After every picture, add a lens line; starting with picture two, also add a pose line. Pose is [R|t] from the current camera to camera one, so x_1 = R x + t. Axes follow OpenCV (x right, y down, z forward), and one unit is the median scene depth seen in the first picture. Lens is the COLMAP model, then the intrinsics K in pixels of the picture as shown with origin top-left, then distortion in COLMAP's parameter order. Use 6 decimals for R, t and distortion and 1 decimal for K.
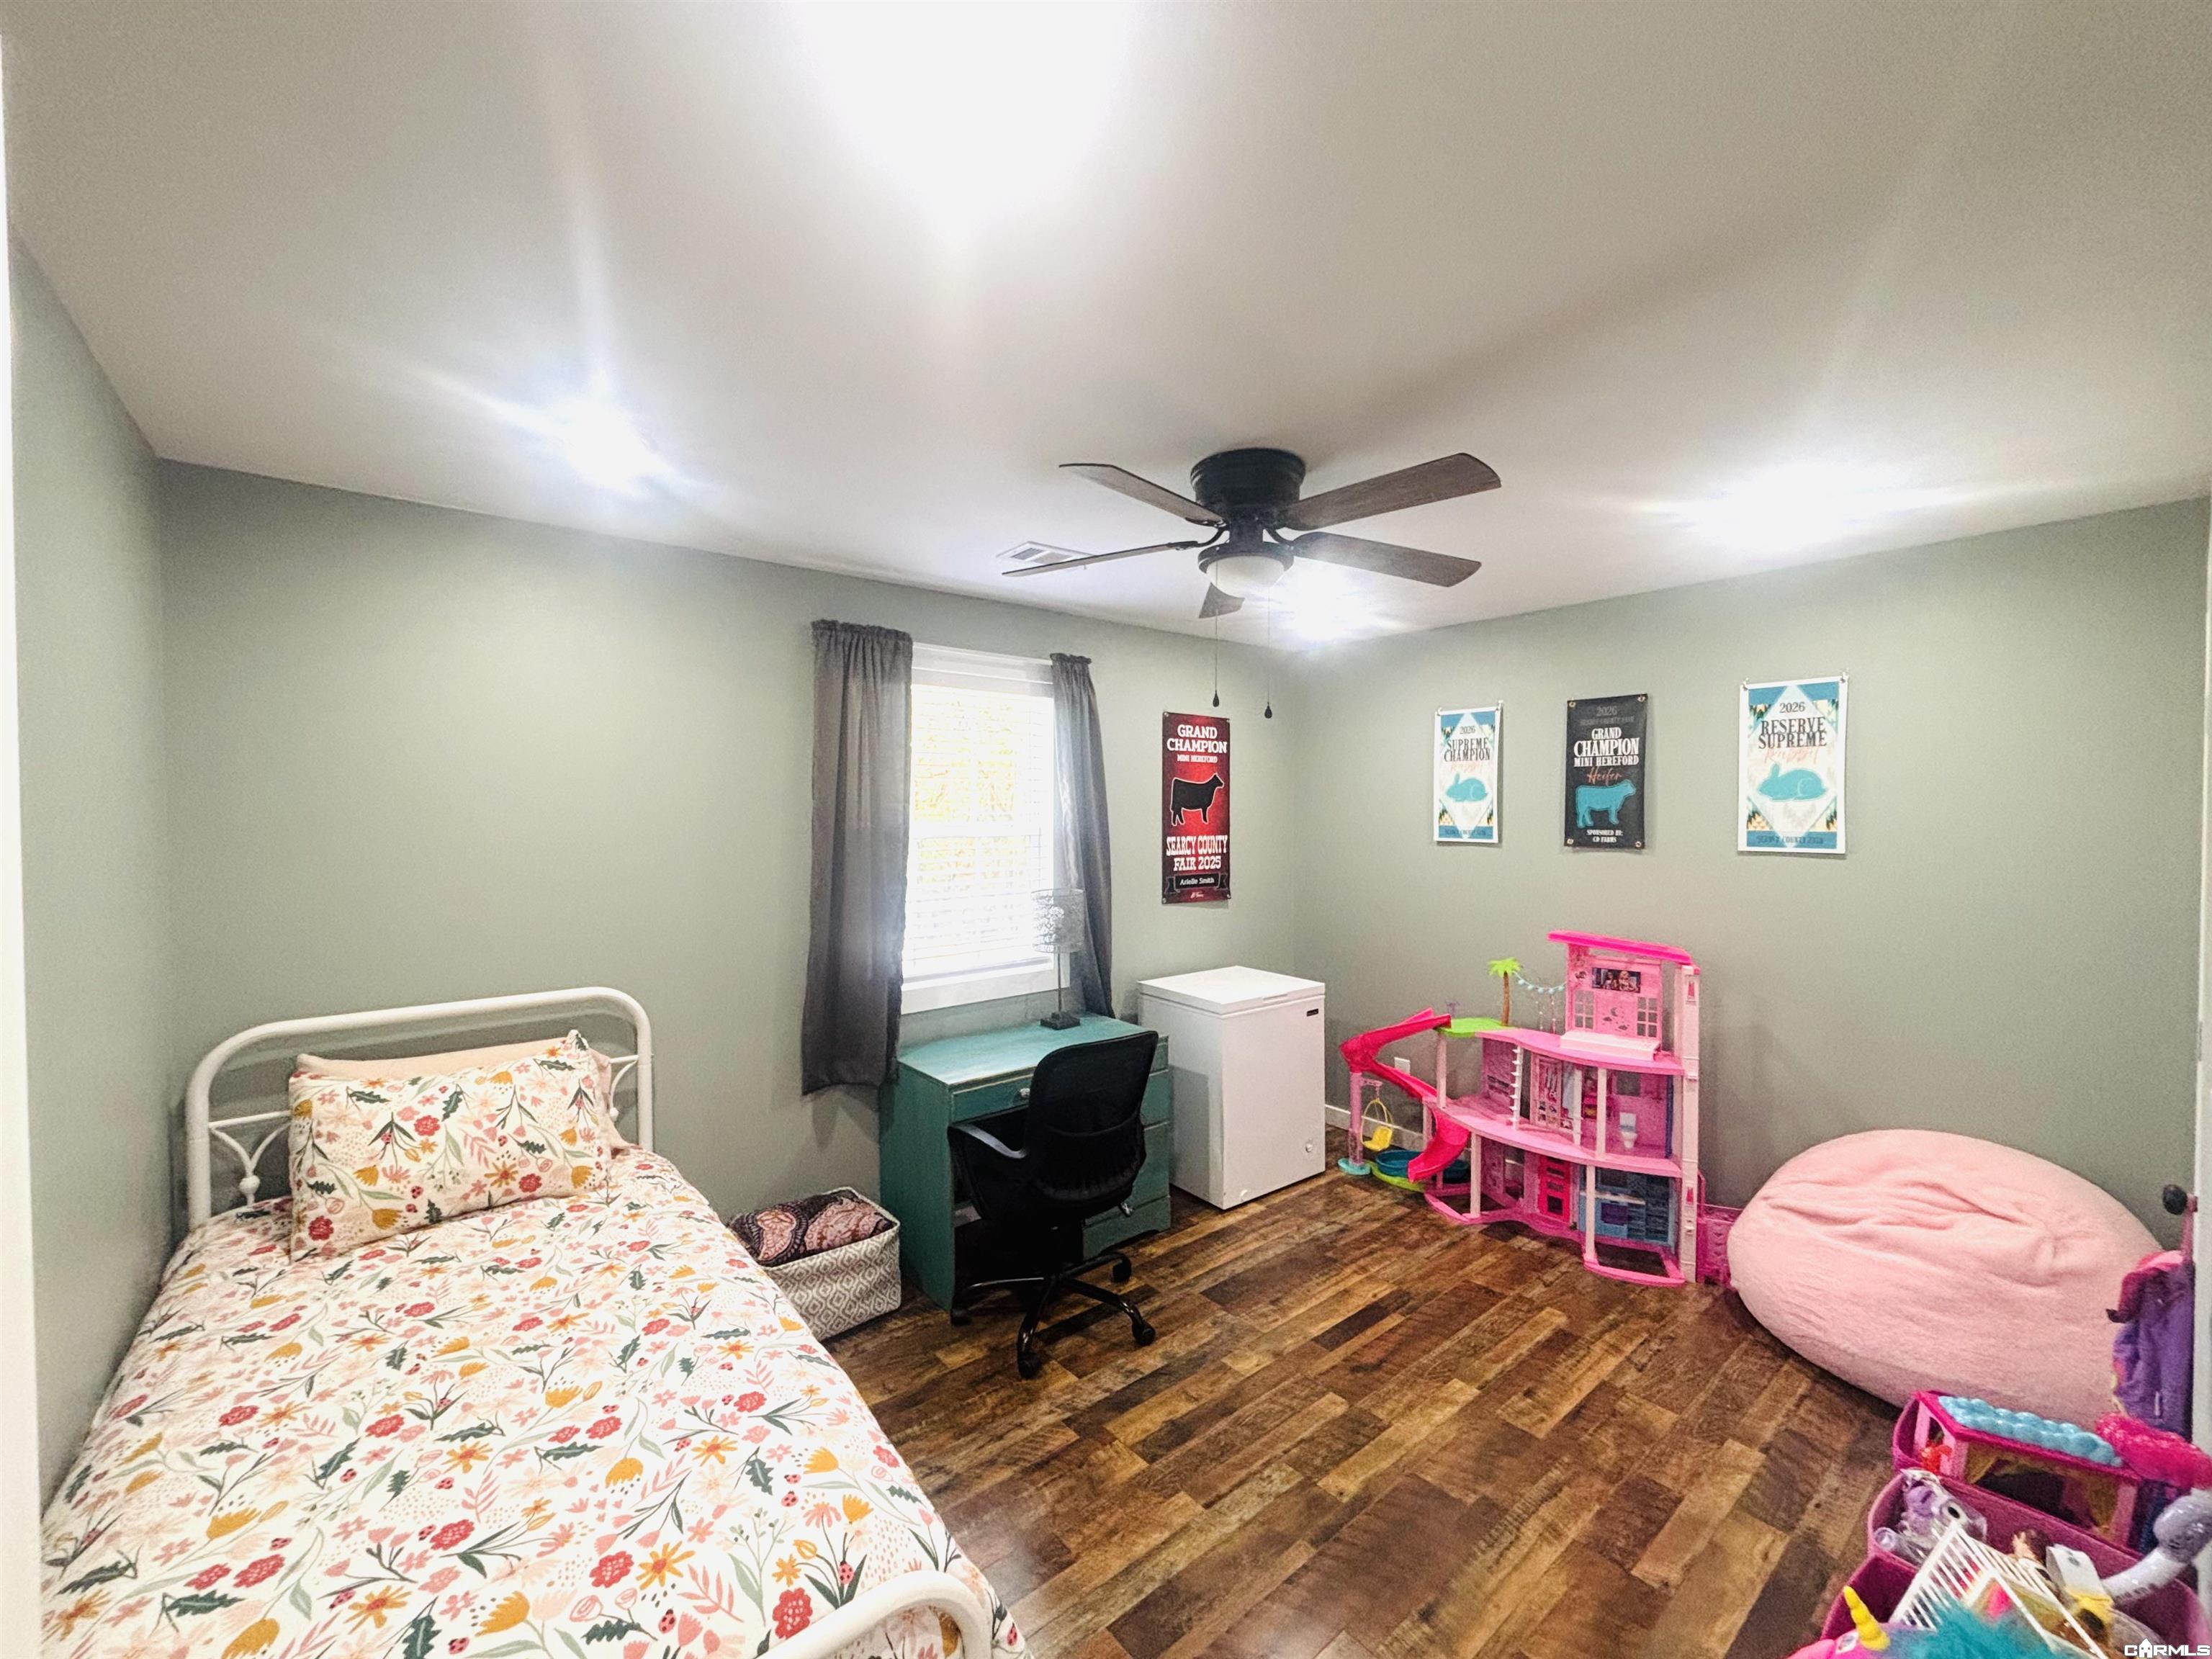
lens RADIAL K [[891.0, 0, 1106.0], [0, 891.0, 819.6], [0, 0, 1]] dist [0.003206, -0.001417]
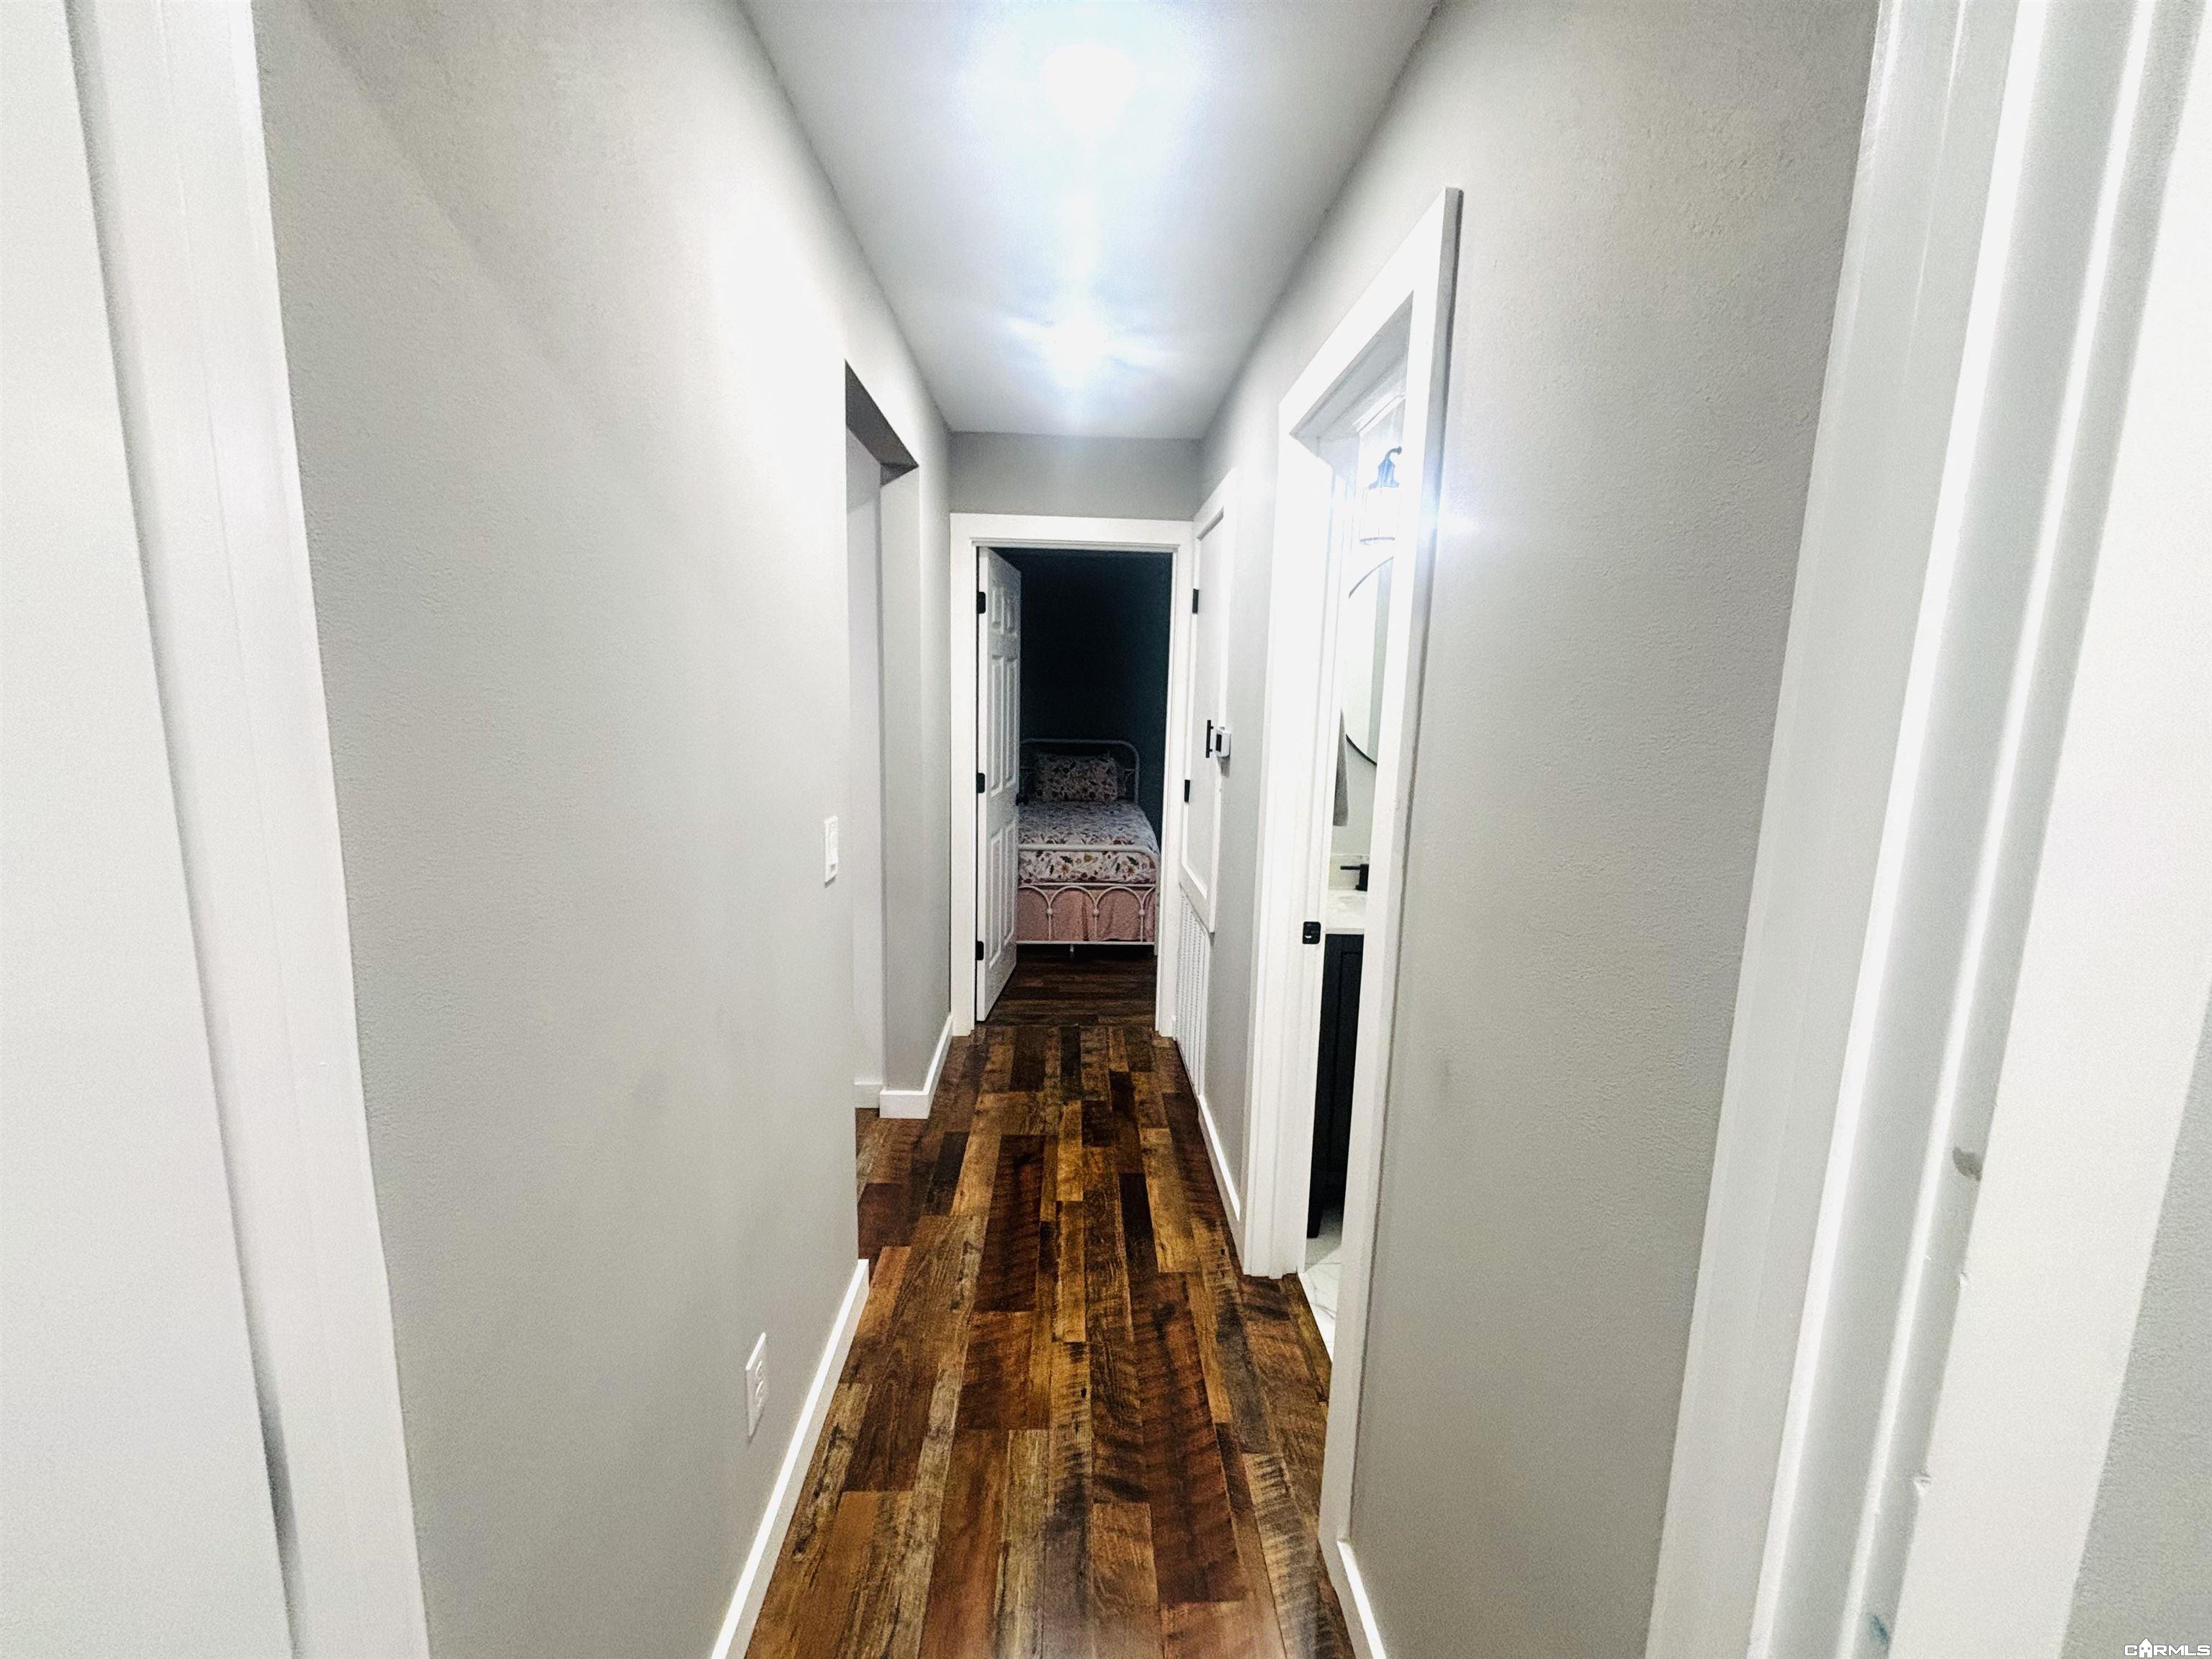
lens RADIAL K [[891.0, 0, 1105.3], [0, 891.0, 823.9], [0, 0, 1]] dist [0.003206, -0.001417]
pose [[0.799554, 0.114874, -0.589506, 0.769368], [-0.033837, 0.988595, 0.146748, 0.041723], [0.599640, -0.097385, 0.794322, -0.898945]]
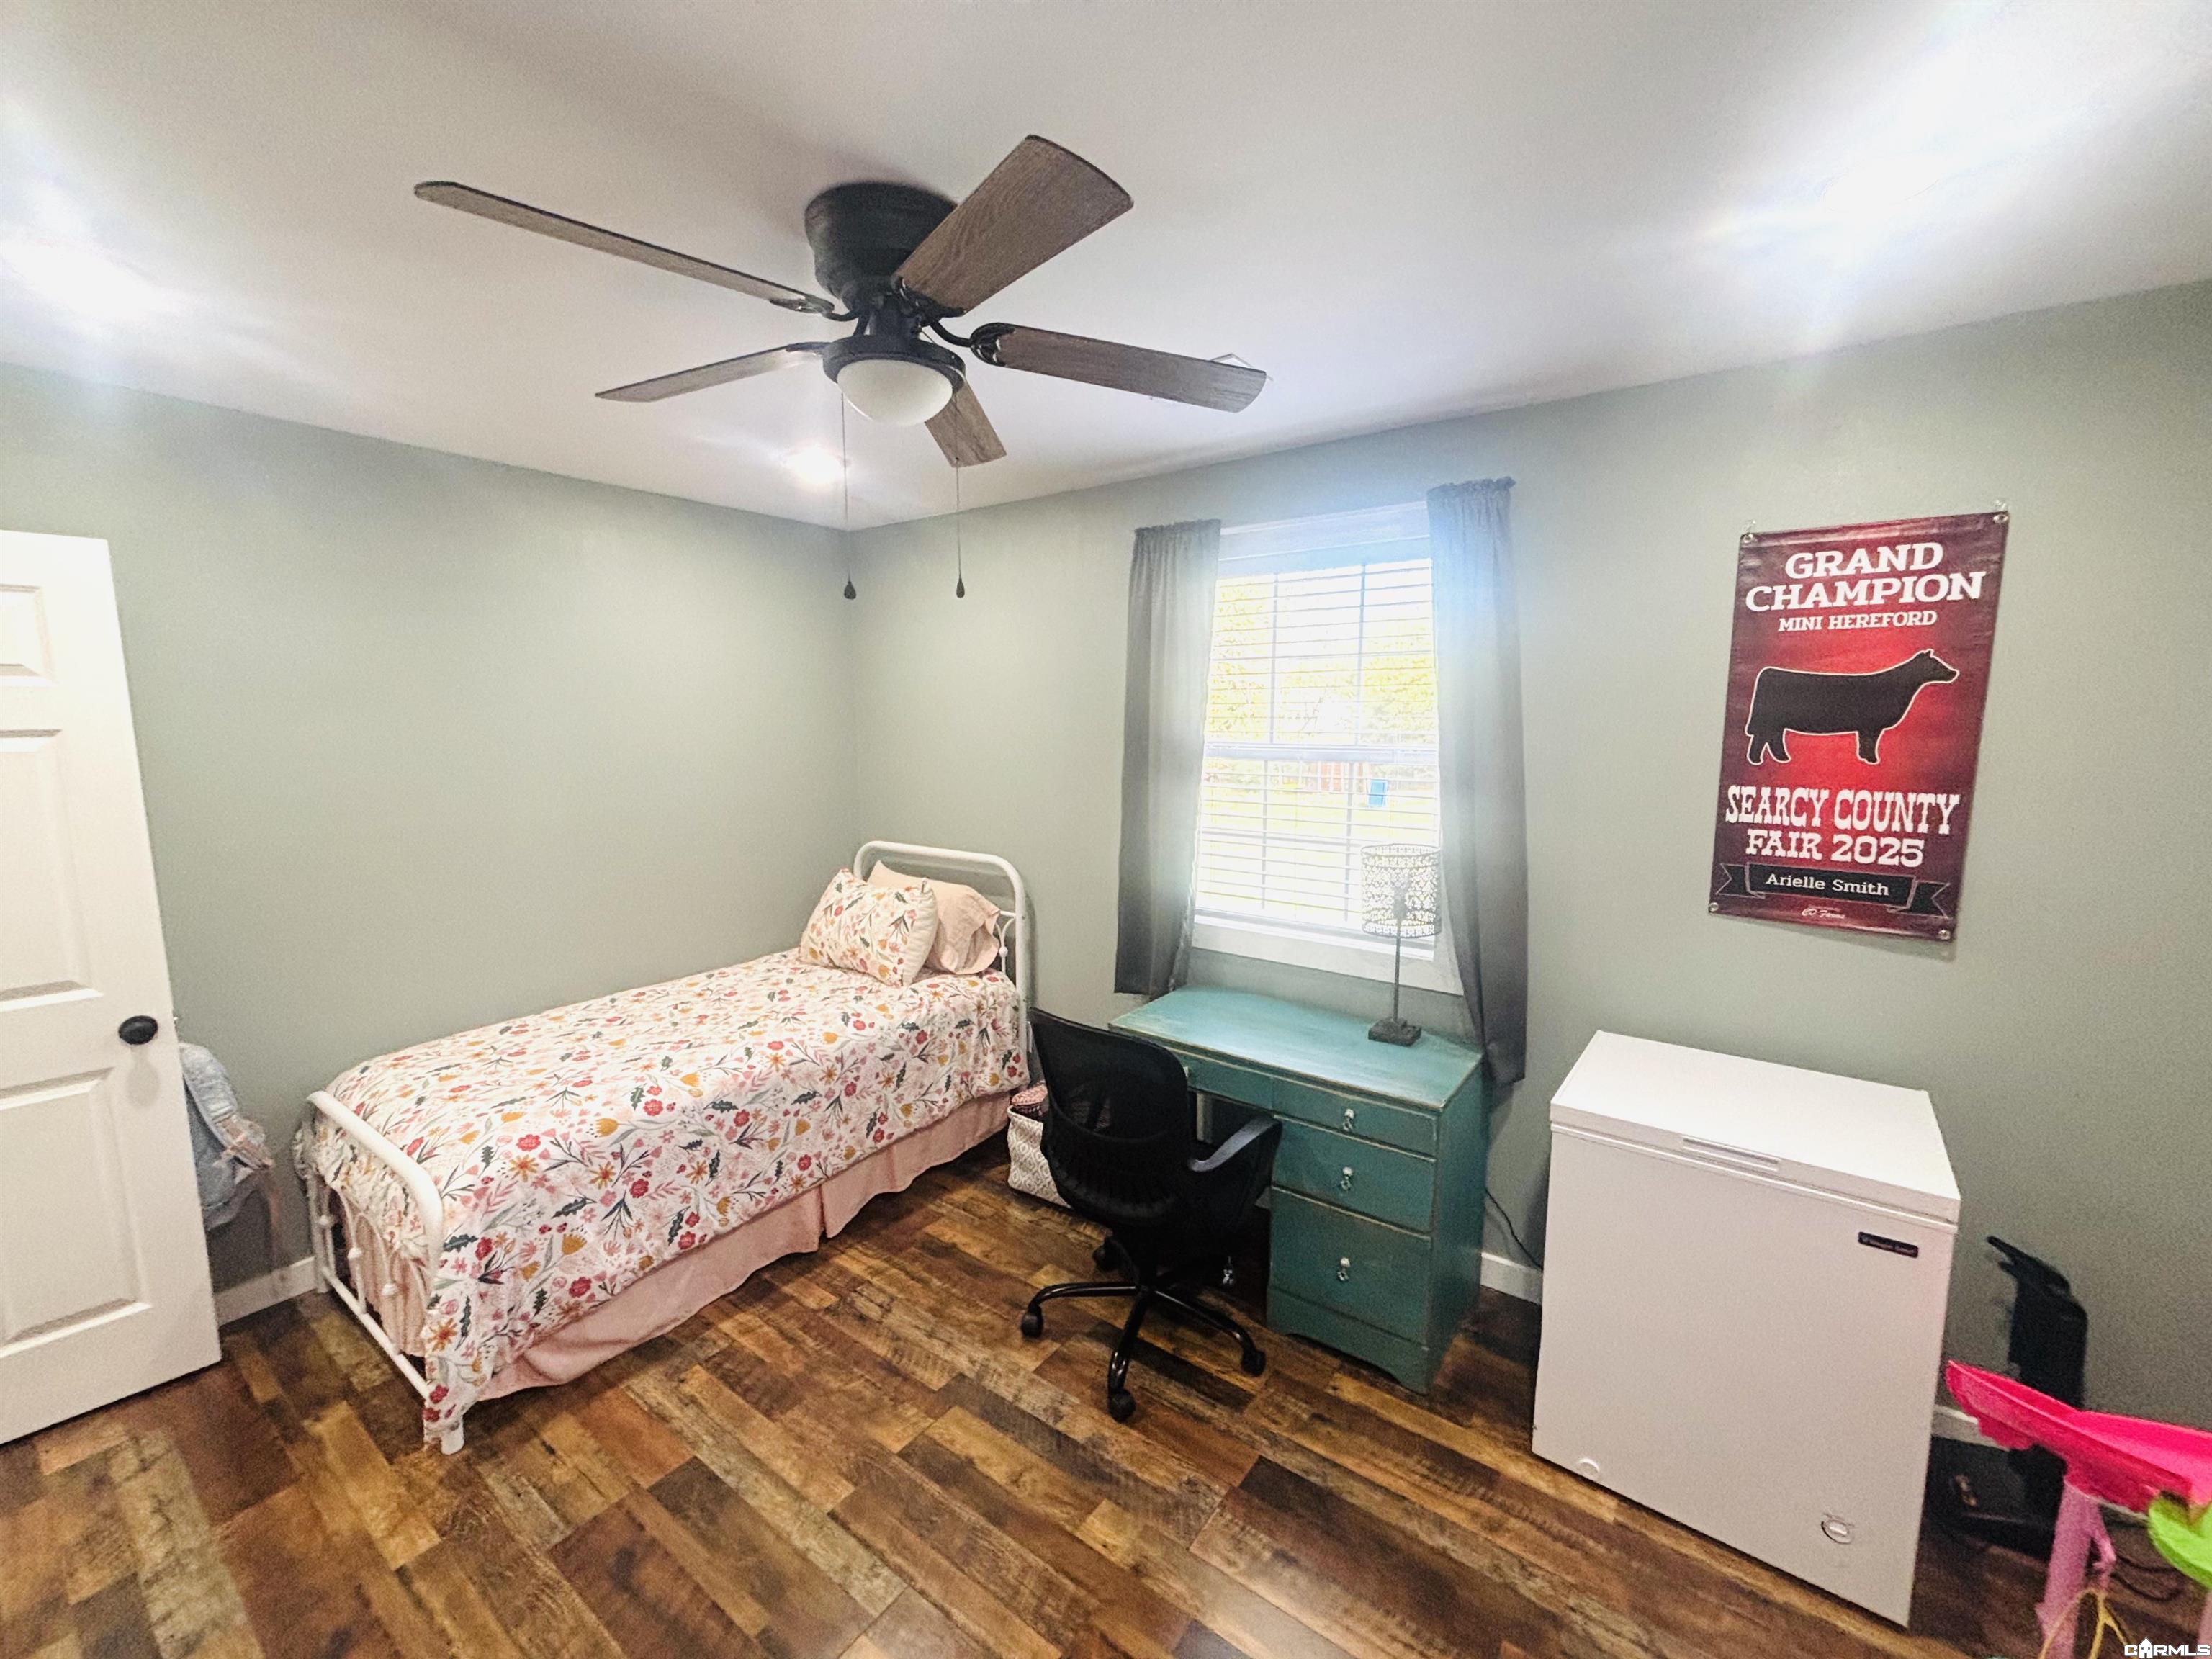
lens RADIAL K [[891.0, 0, 1107.6], [0, 891.0, 839.4], [0, 0, 1]] dist [0.003206, -0.001417]
pose [[0.258349, 0.137276, -0.956248, 0.606979], [-0.016712, 0.990339, 0.137655, -0.018767], [0.965907, -0.019582, 0.258148, 0.671670]]
